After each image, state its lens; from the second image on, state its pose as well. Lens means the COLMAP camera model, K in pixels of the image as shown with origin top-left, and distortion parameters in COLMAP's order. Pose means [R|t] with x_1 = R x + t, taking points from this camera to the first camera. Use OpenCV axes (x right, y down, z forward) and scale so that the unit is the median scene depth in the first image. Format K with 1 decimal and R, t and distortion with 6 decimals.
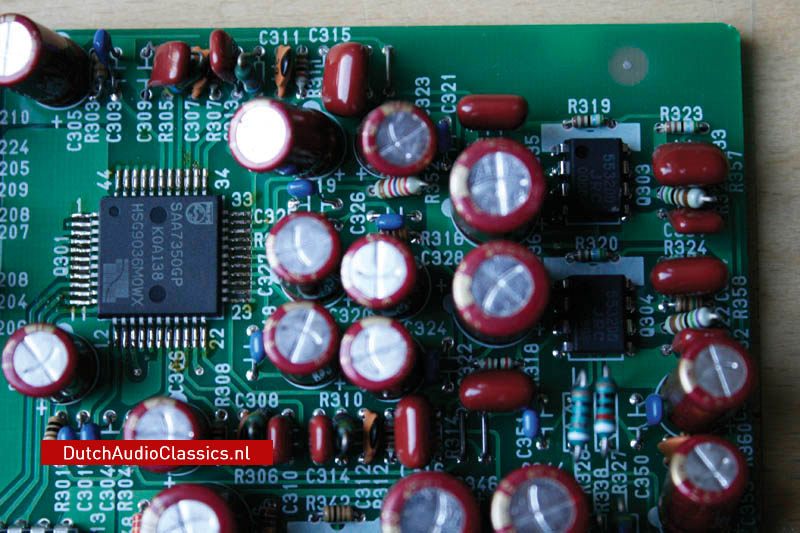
lens RADIAL K [[1961.3, 0, 400.1], [0, 1961.3, 266.3], [0, 0, 1]] dist [0.106584, 0.000000]
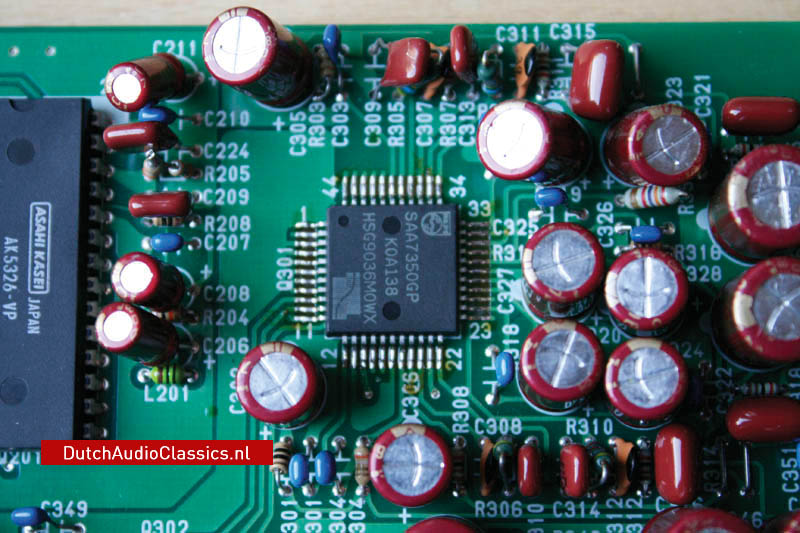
lens RADIAL K [[1961.3, 0, 398.9], [0, 1961.3, 265.3], [0, 0, 1]] dist [0.106584, 0.000000]
pose [[0.999975, 0.006980, -0.000921, -0.119595], [-0.006981, 0.999975, -0.001365, -0.006047], [0.000912, 0.001372, 0.999999, 0.076302]]
